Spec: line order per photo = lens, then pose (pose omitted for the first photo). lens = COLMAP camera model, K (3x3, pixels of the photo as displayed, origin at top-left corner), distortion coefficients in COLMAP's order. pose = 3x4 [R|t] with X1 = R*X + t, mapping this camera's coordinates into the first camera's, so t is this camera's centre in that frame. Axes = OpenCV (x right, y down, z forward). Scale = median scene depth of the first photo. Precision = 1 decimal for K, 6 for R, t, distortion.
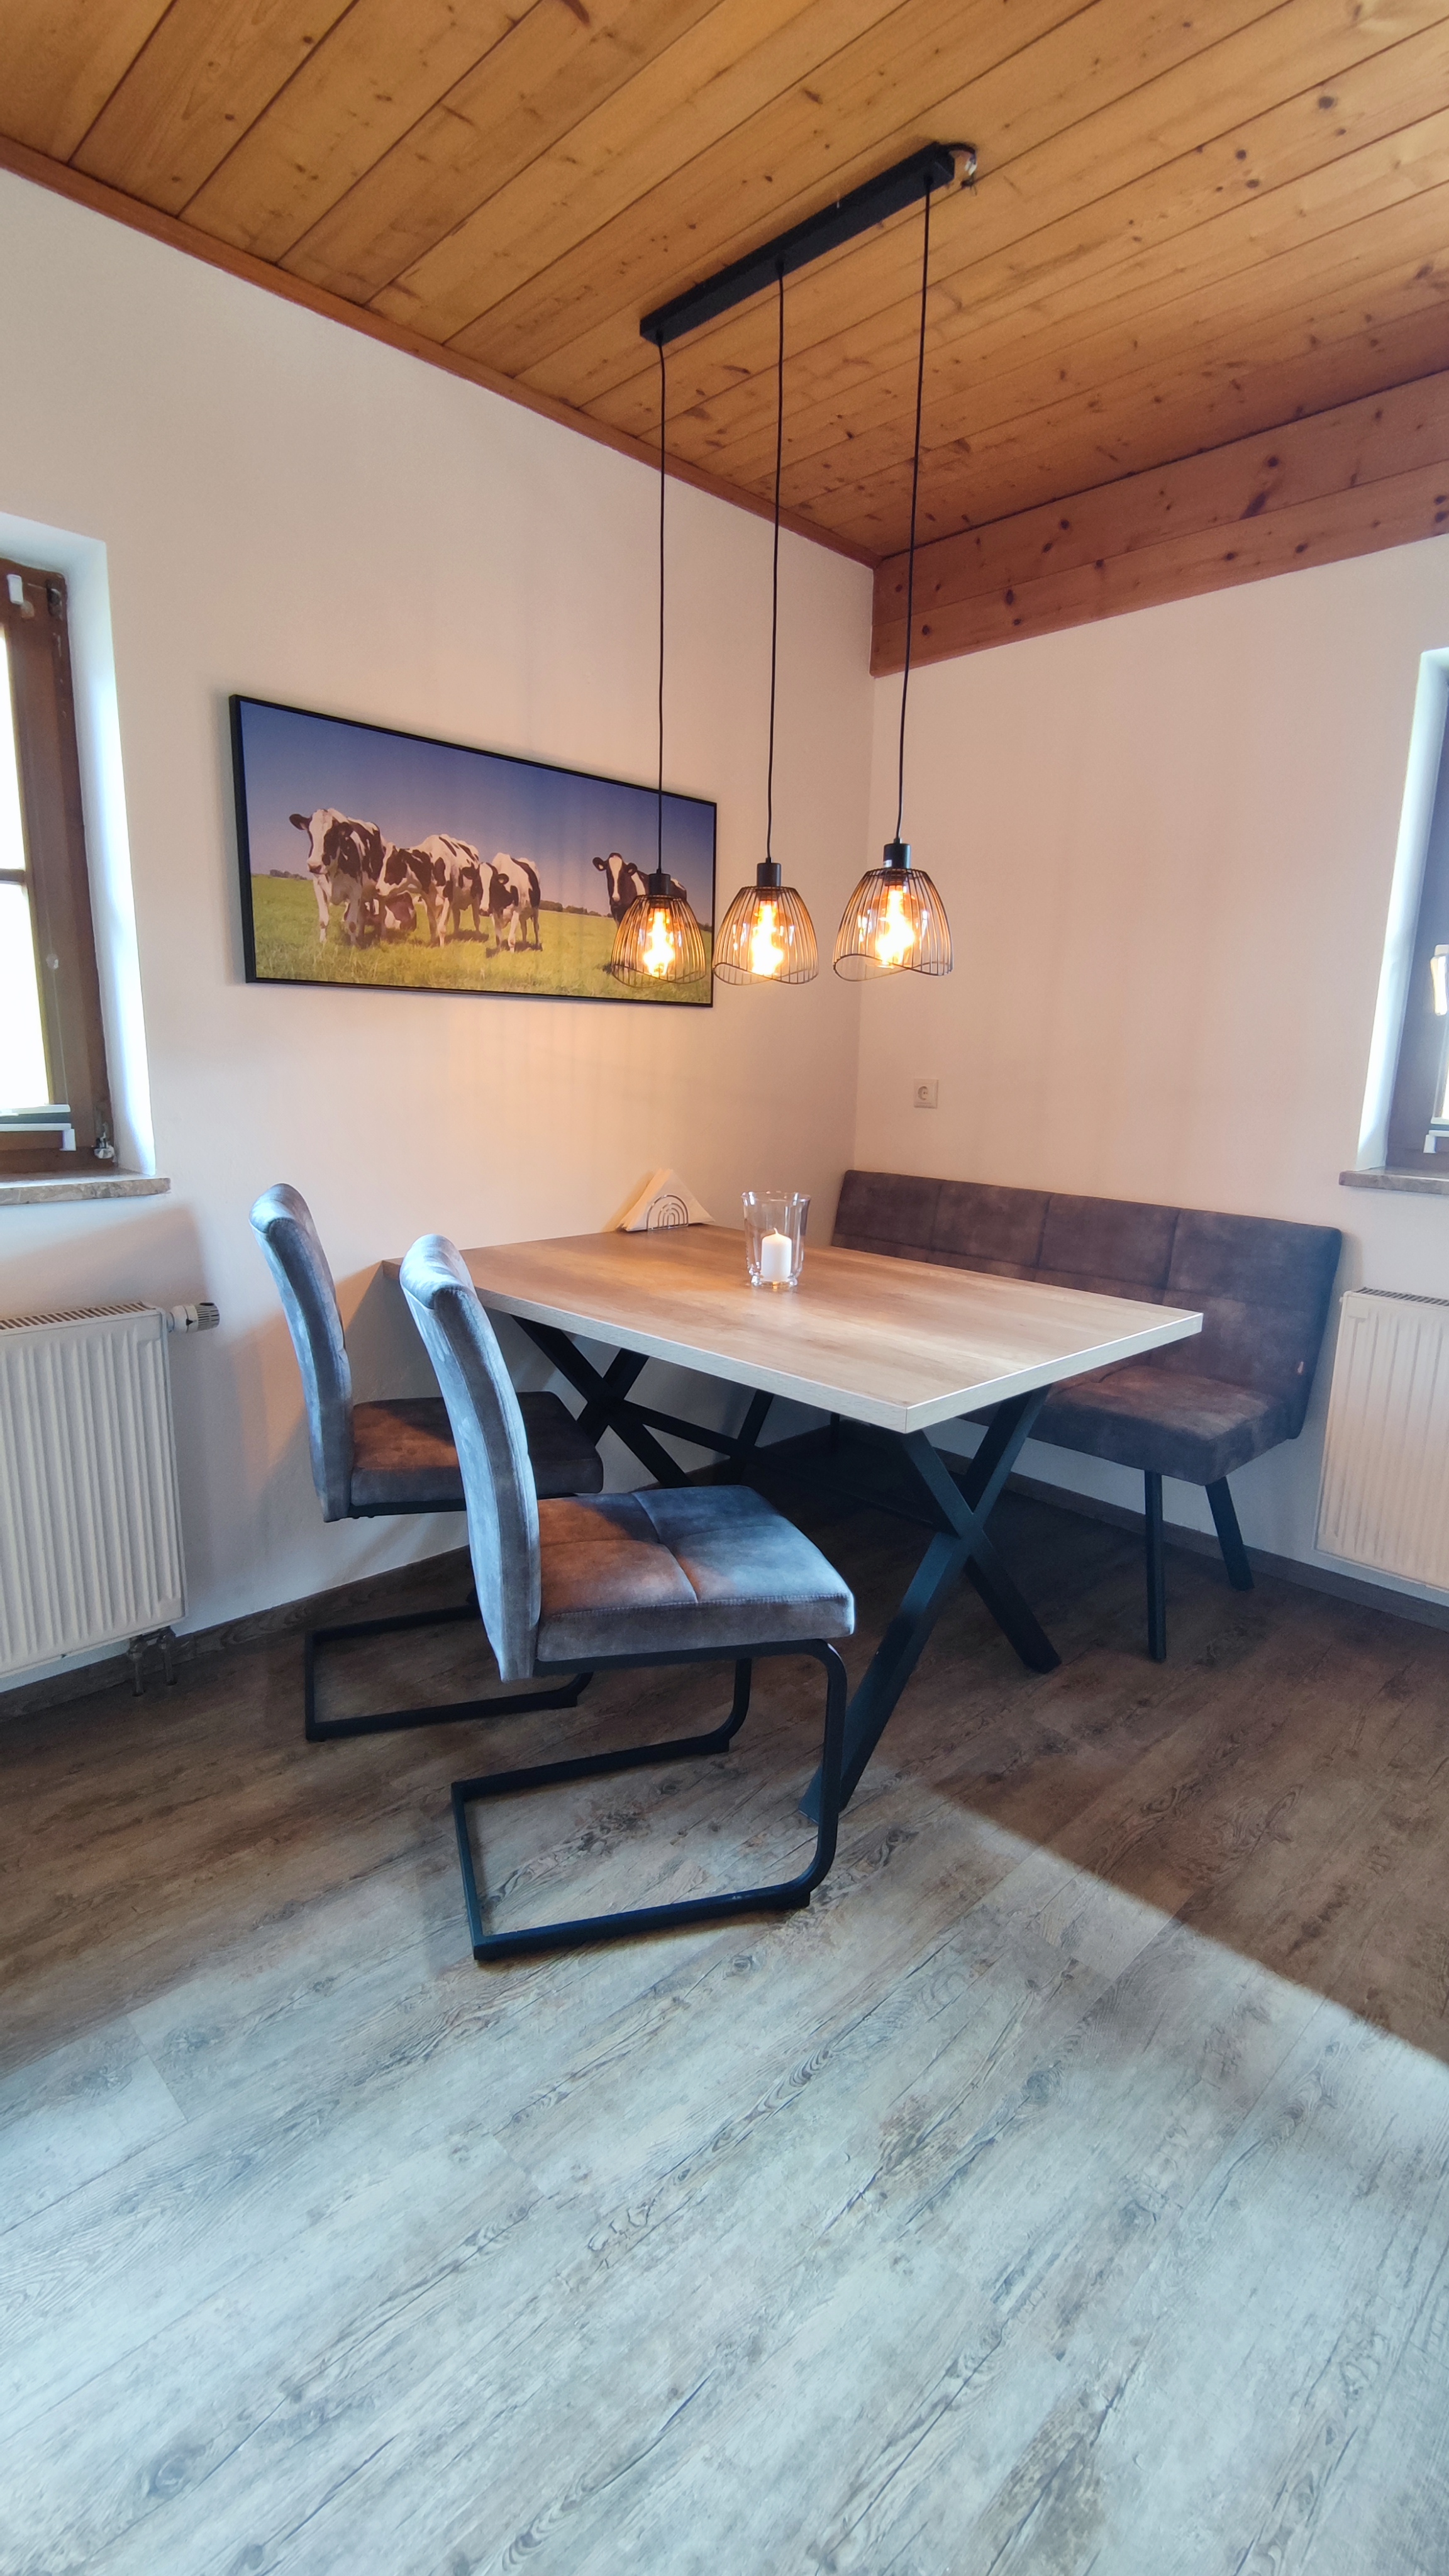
lens RADIAL K [[1174.6, 0, 737.7], [0, 1174.6, 1285.2], [0, 0, 1]] dist [-0.001854, -0.001078]
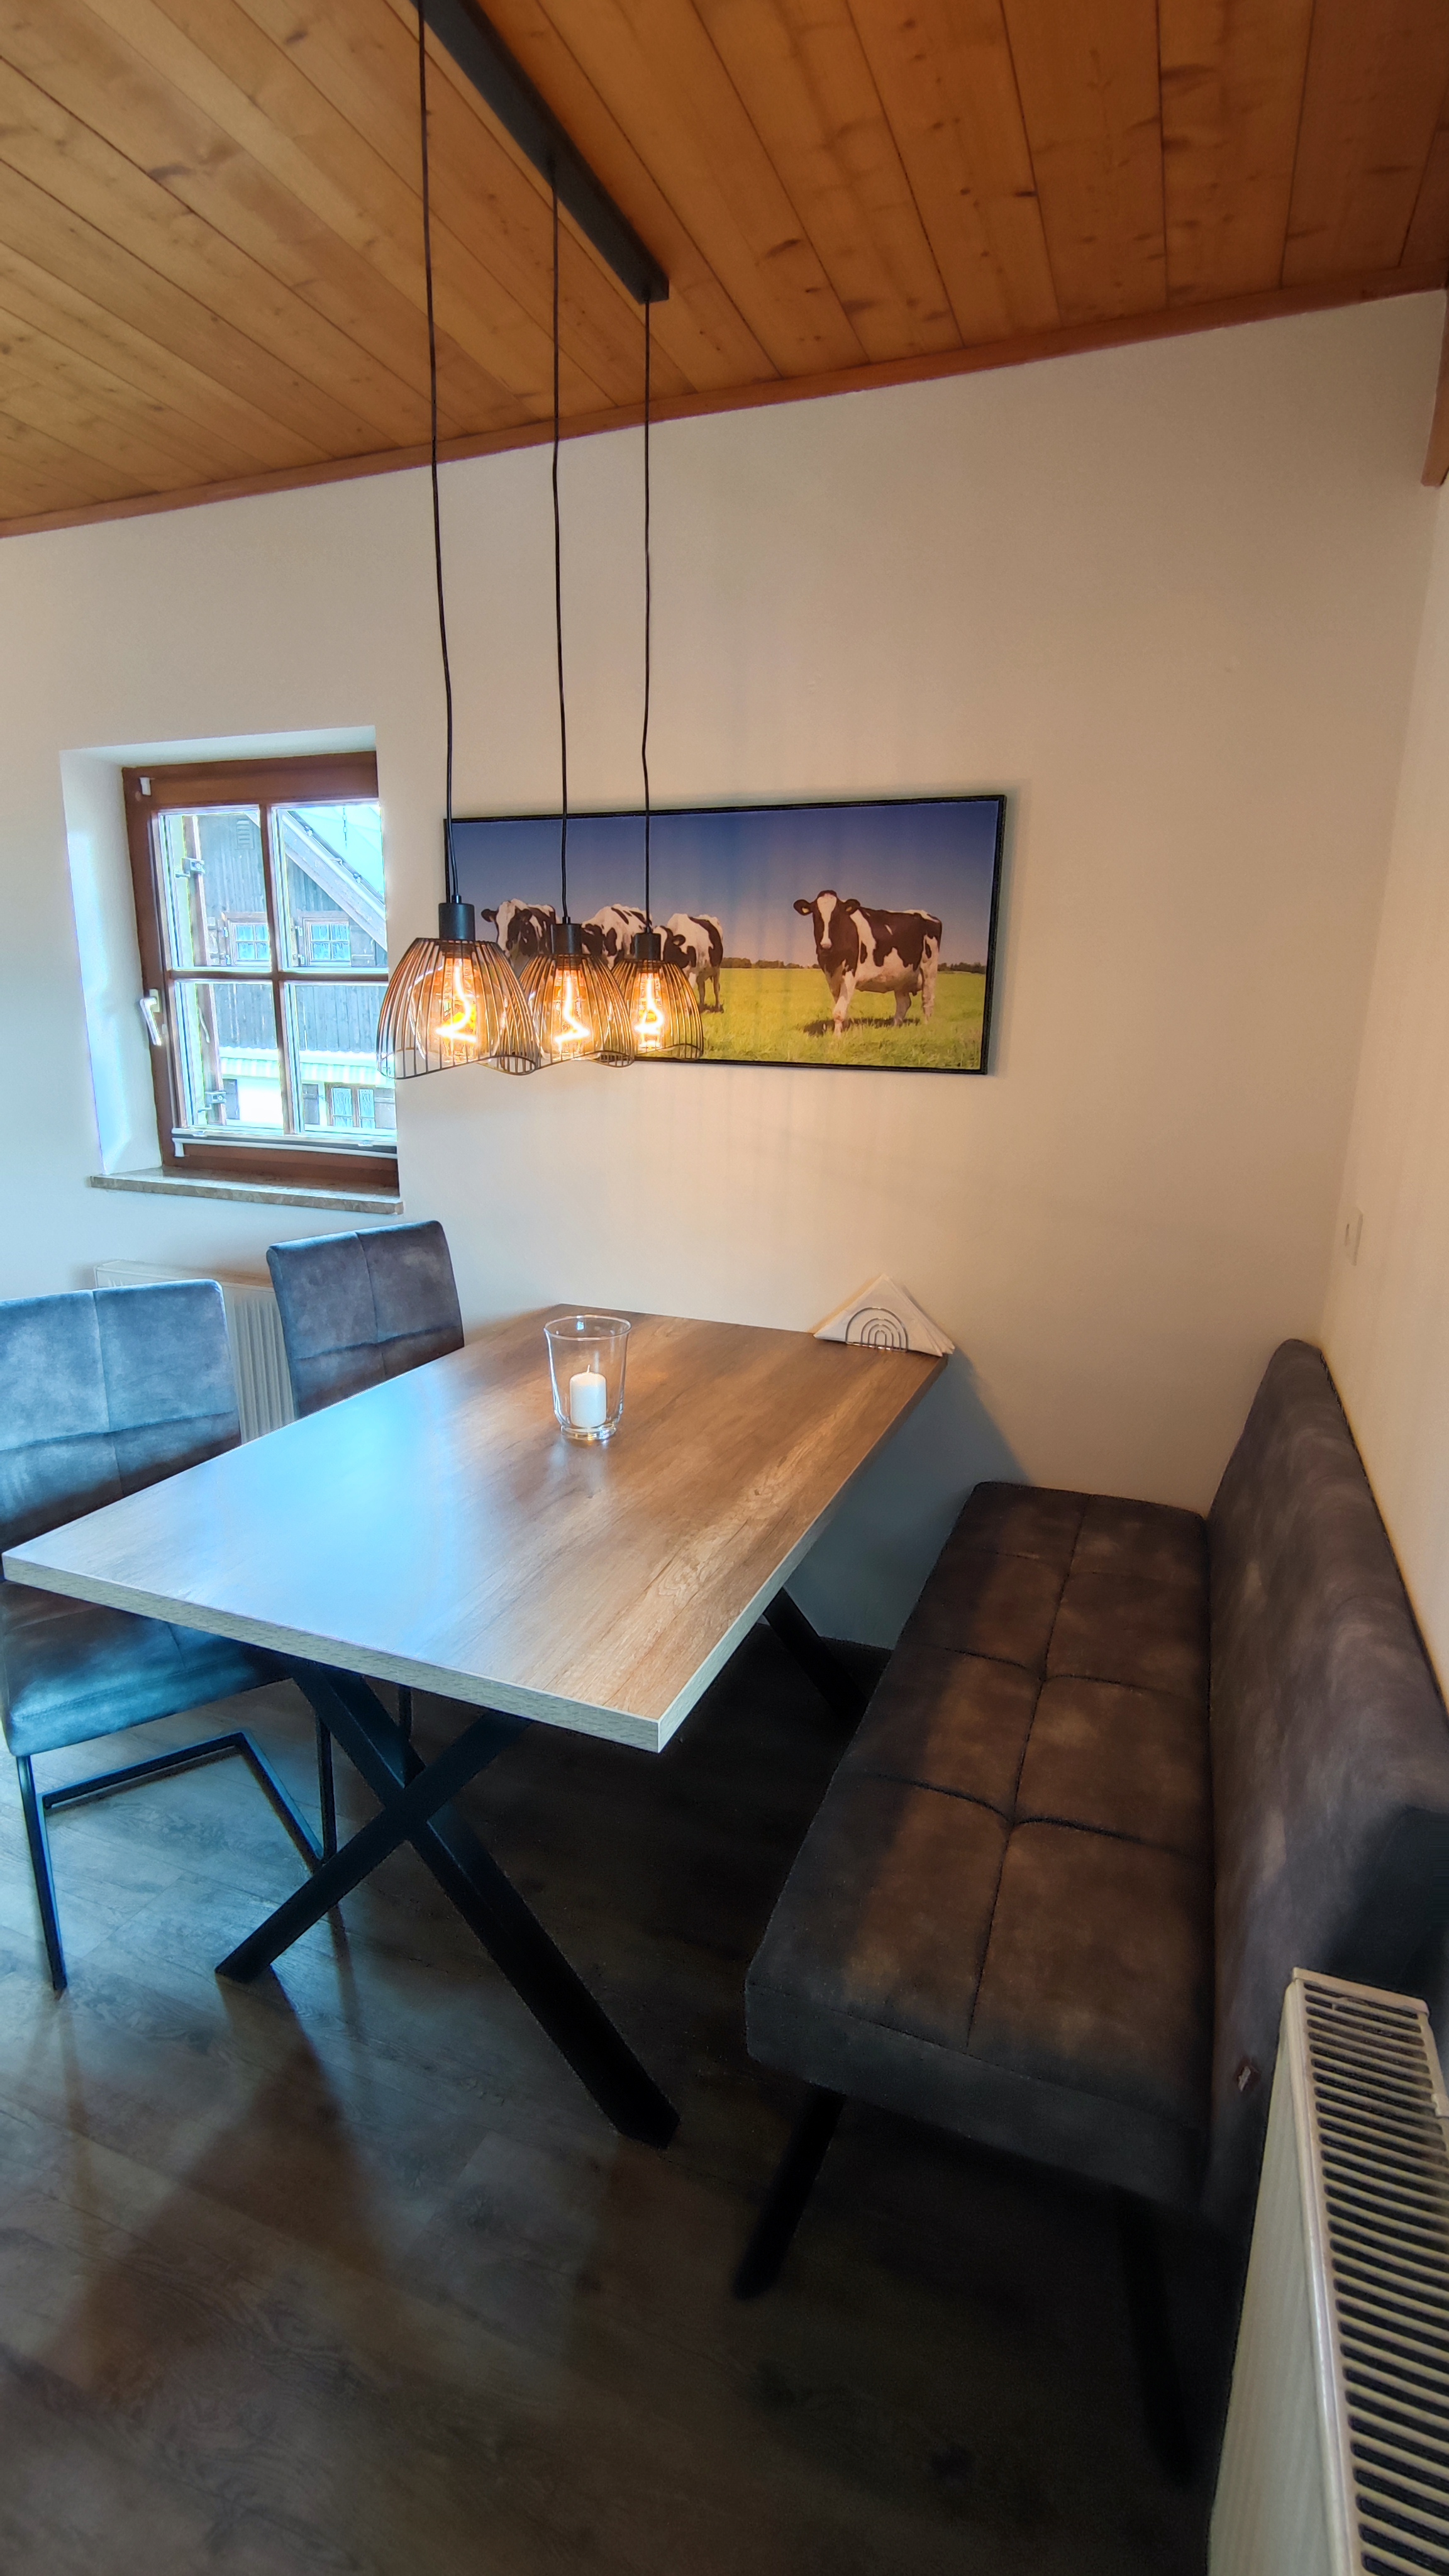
lens RADIAL K [[1174.6, 0, 737.7], [0, 1174.6, 1285.2], [0, 0, 1]] dist [-0.001854, -0.001078]
pose [[0.404922, 0.199286, -0.892369, 0.706991], [-0.190369, 0.972947, 0.130899, -0.204838], [0.894314, 0.116875, 0.431906, 0.654406]]
